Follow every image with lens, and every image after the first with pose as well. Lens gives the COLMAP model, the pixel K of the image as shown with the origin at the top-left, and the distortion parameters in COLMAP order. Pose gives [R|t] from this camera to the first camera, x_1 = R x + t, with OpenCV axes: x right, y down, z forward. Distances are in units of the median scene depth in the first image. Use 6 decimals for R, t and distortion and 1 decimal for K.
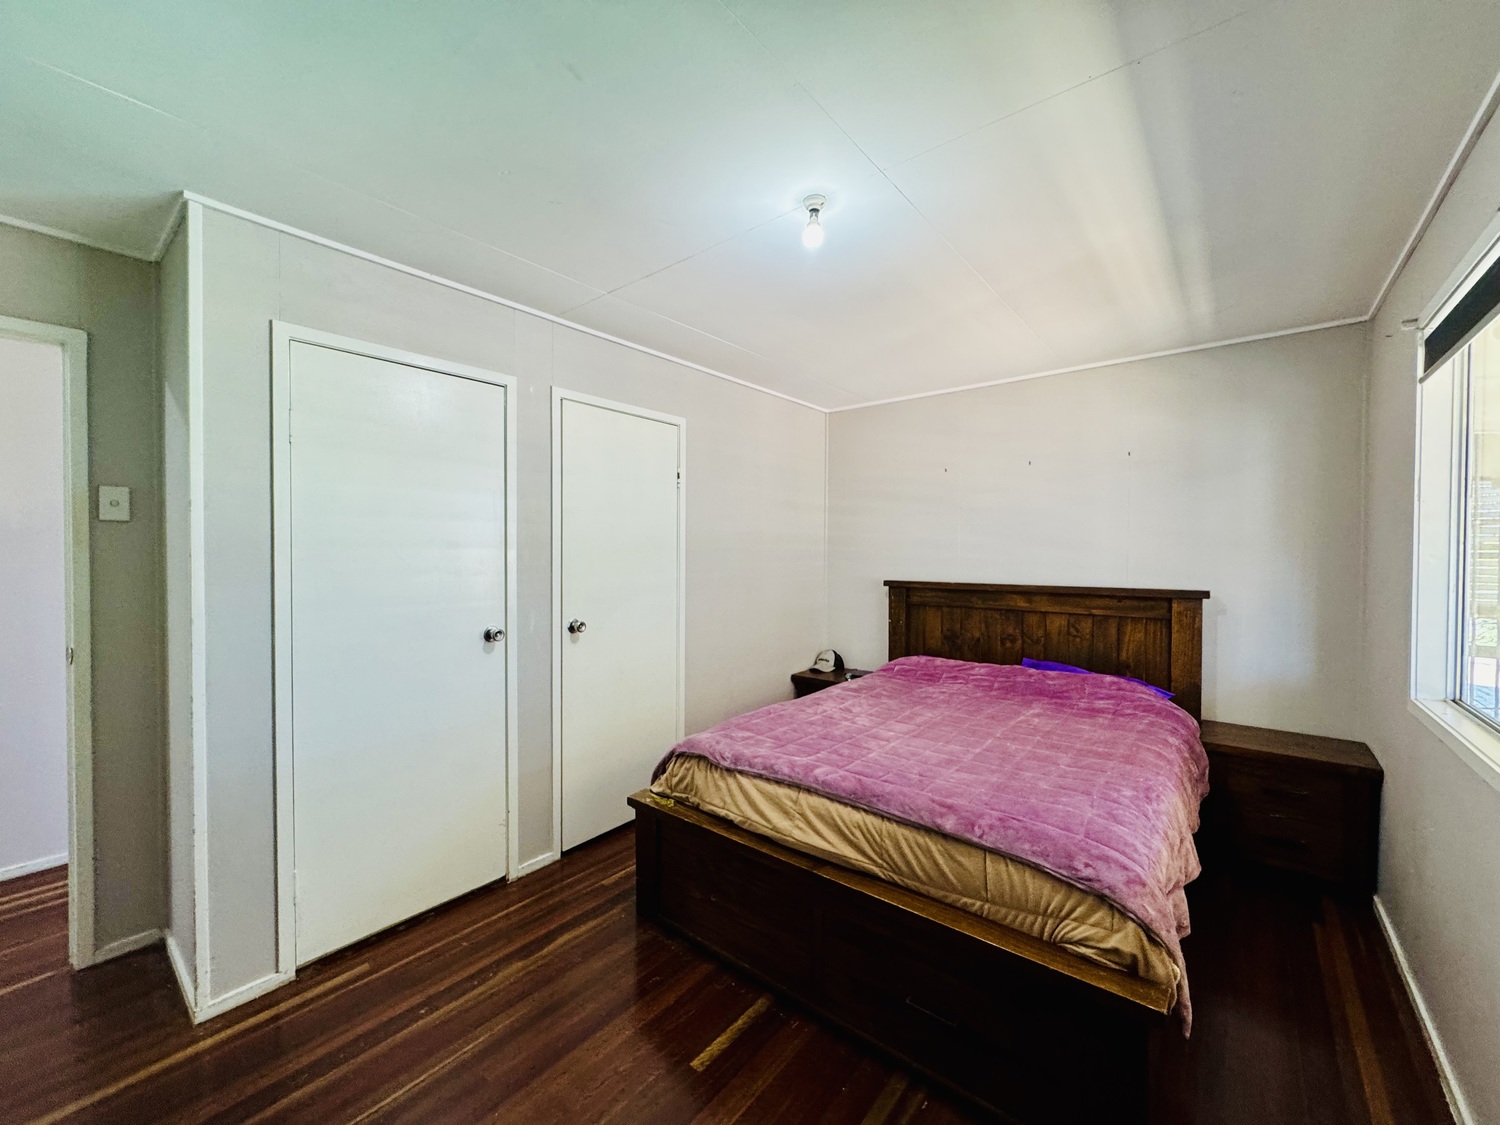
lens RADIAL K [[598.7, 0, 746.8], [0, 598.7, 559.9], [0, 0, 1]] dist [-0.003568, -0.000016]
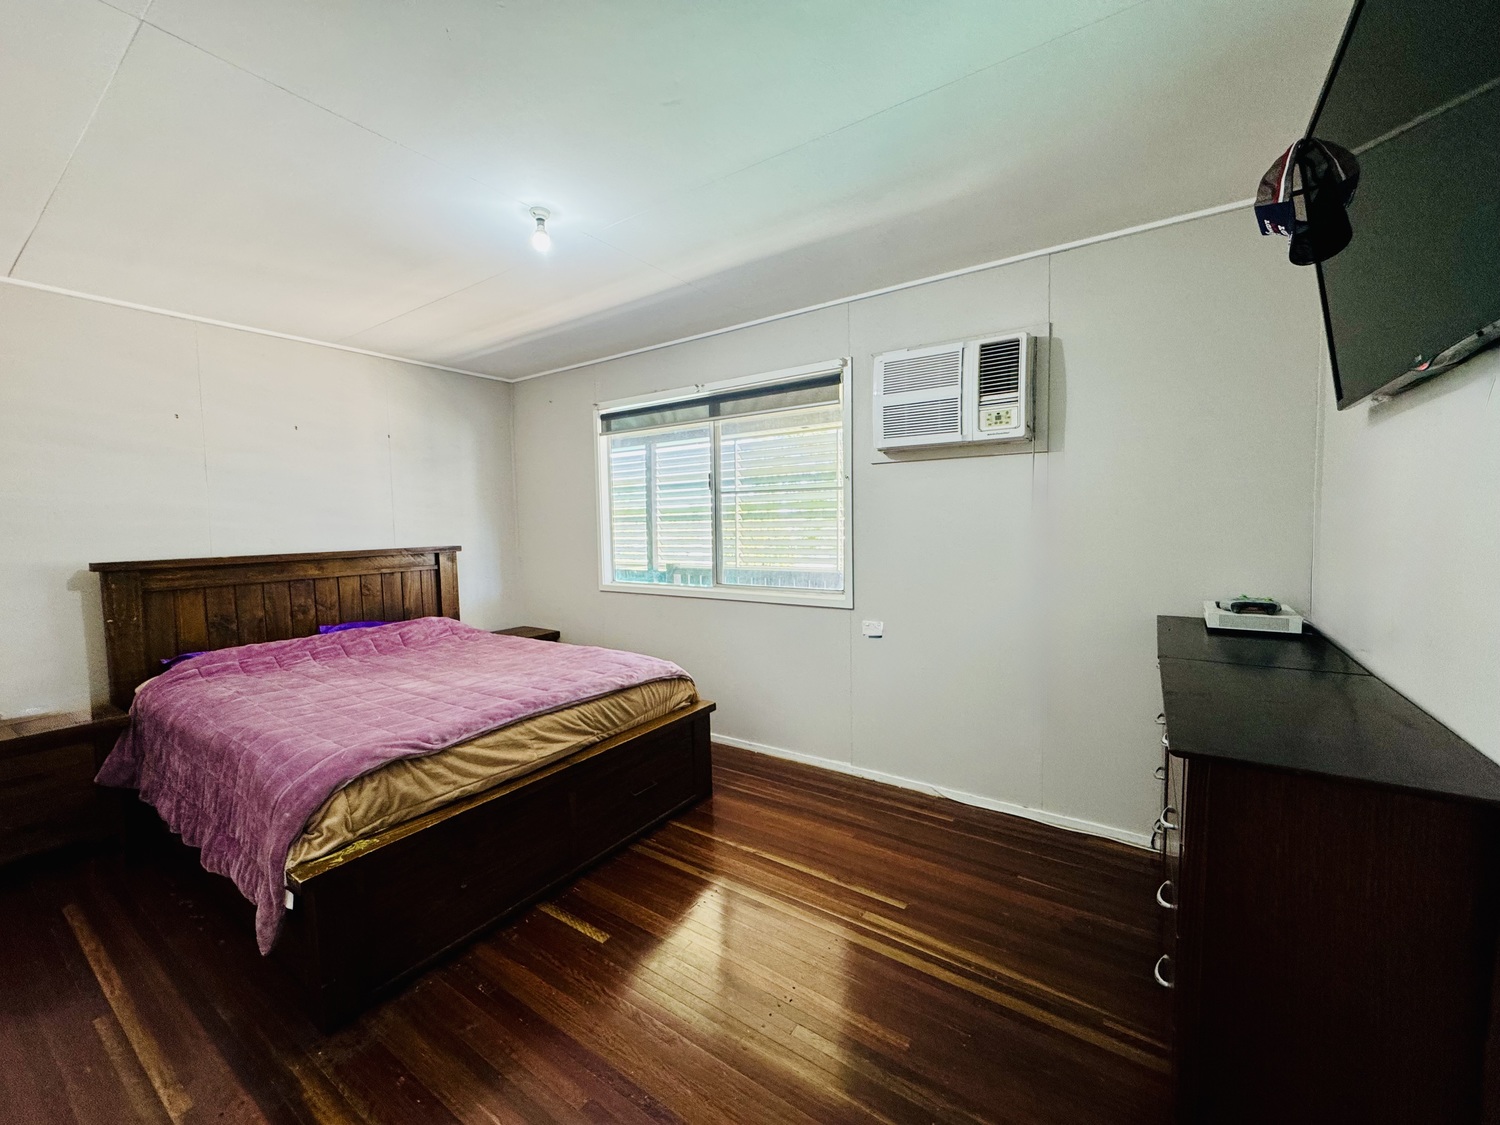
lens RADIAL K [[598.7, 0, 746.8], [0, 598.7, 559.9], [0, 0, 1]] dist [-0.003568, -0.000016]
pose [[-0.086312, -0.066626, 0.994038, -0.973448], [0.031828, 0.997068, 0.069593, 0.011957], [-0.995760, 0.037645, -0.083938, 0.614235]]
